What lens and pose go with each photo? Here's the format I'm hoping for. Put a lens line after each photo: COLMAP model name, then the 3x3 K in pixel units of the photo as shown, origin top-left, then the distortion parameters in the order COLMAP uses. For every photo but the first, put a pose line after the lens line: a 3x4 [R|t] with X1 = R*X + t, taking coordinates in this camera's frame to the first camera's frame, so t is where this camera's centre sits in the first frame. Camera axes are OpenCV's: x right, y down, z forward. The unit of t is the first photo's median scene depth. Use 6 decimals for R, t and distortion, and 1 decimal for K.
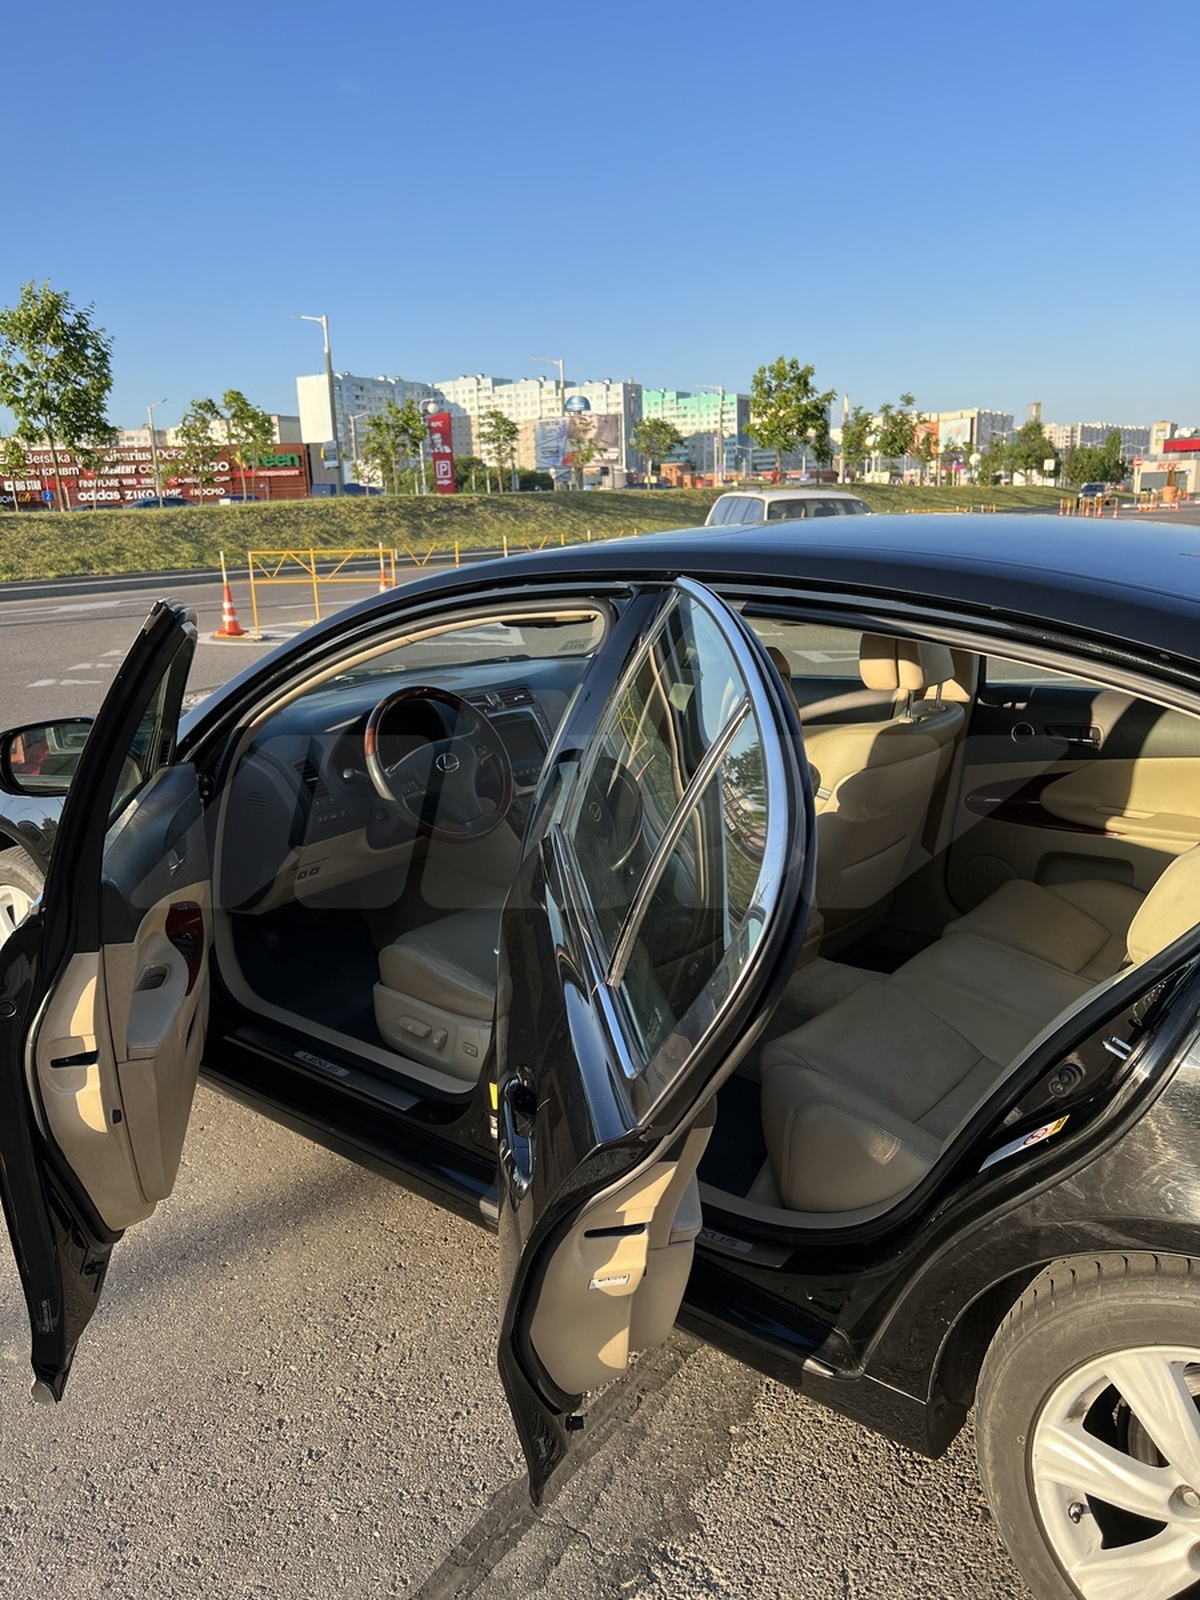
lens RADIAL K [[1206.7, 0, 591.7], [0, 1206.7, 812.0], [0, 0, 1]] dist [0.054955, -0.092071]
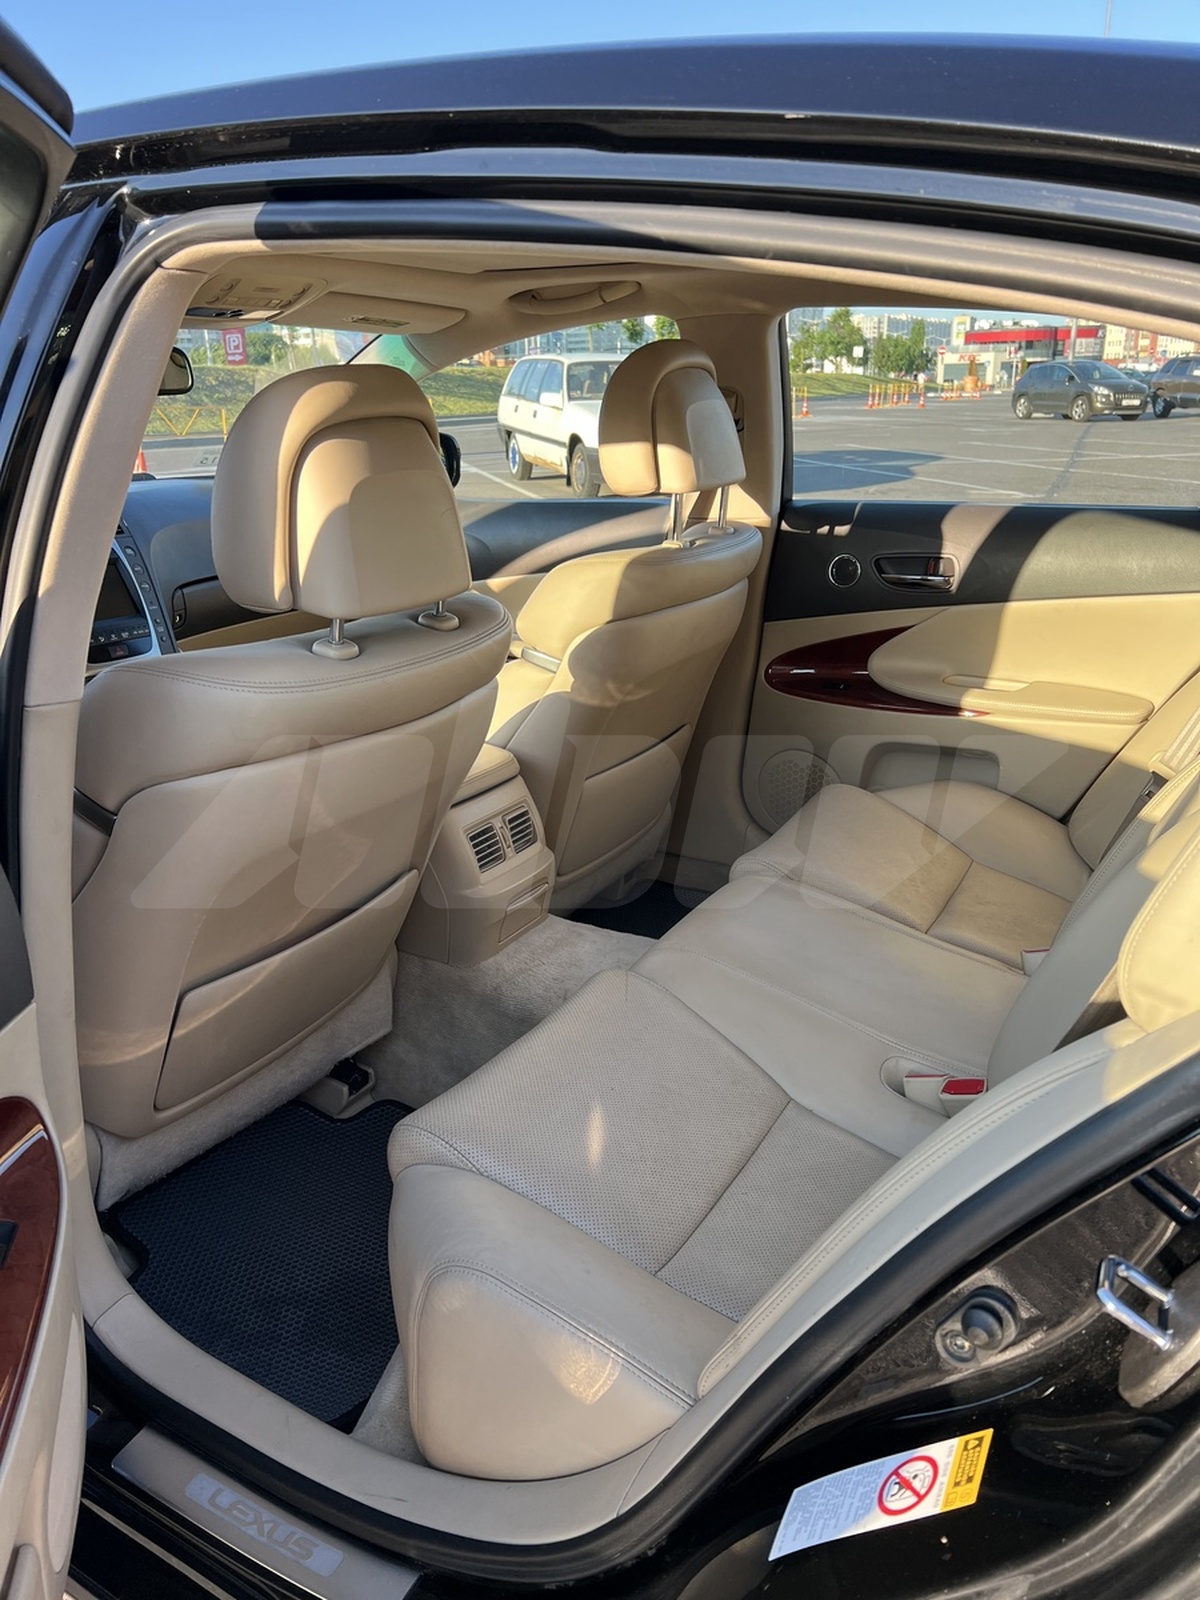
lens RADIAL K [[1206.7, 0, 591.7], [0, 1206.7, 812.0], [0, 0, 1]] dist [0.054955, -0.092071]
pose [[0.989399, -0.037719, 0.140241, 0.110089], [0.025649, 0.995887, 0.086897, 0.007528], [-0.142942, -0.082379, 0.986297, 0.326804]]
